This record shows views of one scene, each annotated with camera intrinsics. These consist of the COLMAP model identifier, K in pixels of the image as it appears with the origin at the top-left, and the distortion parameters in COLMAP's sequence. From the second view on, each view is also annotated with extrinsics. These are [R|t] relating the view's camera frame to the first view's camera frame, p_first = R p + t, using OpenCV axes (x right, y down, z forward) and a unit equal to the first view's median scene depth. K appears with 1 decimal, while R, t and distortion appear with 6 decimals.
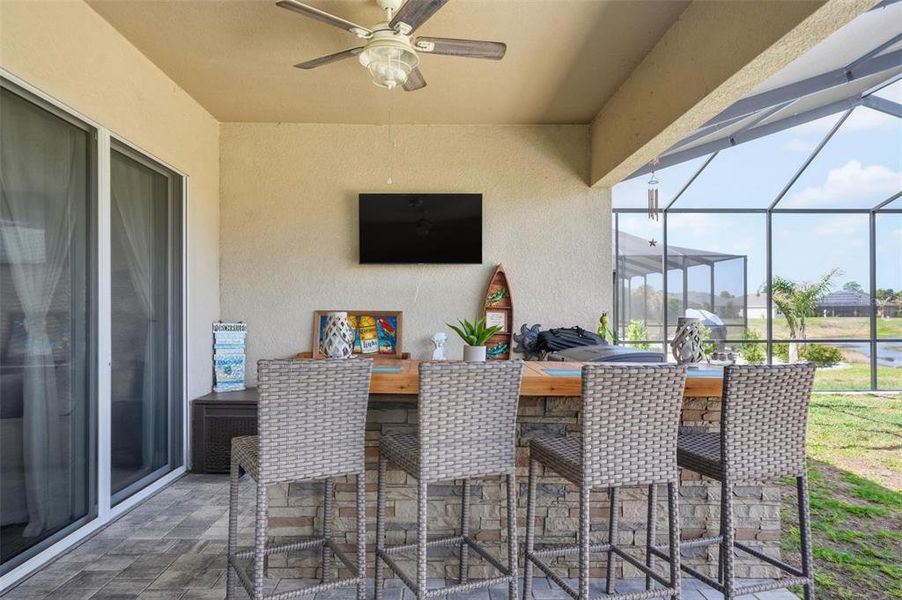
lens RADIAL K [[594.8, 0, 449.6], [0, 594.8, 305.1], [0, 0, 1]] dist [-0.012892, 0.027888]
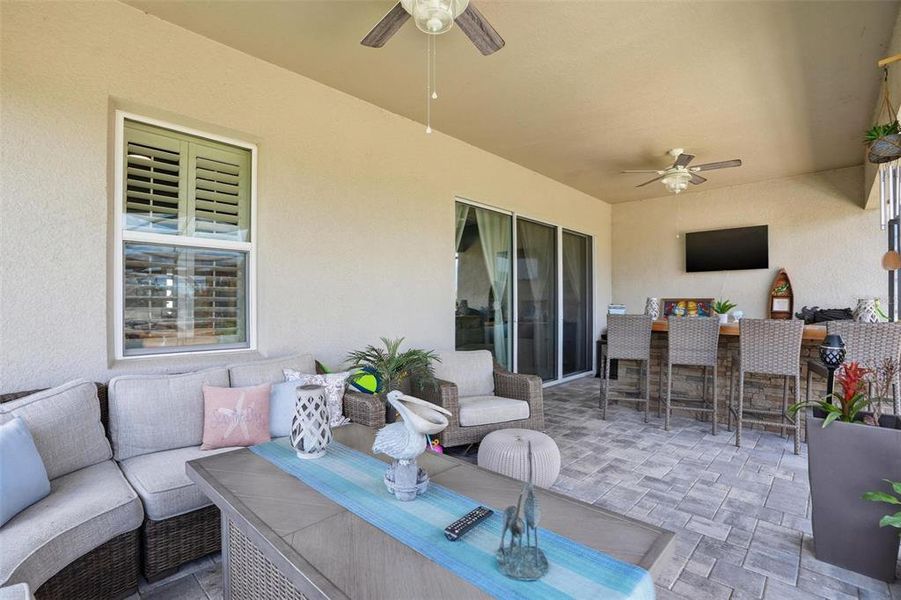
lens RADIAL K [[416.7, 0, 448.4], [0, 416.7, 304.0], [0, 0, 1]] dist [-0.074113, 0.028315]
pose [[0.702032, 0.004790, -0.712129, 0.223800], [0.006644, 0.999890, 0.013275, 0.005863], [0.712114, -0.014050, 0.701923, -0.378557]]
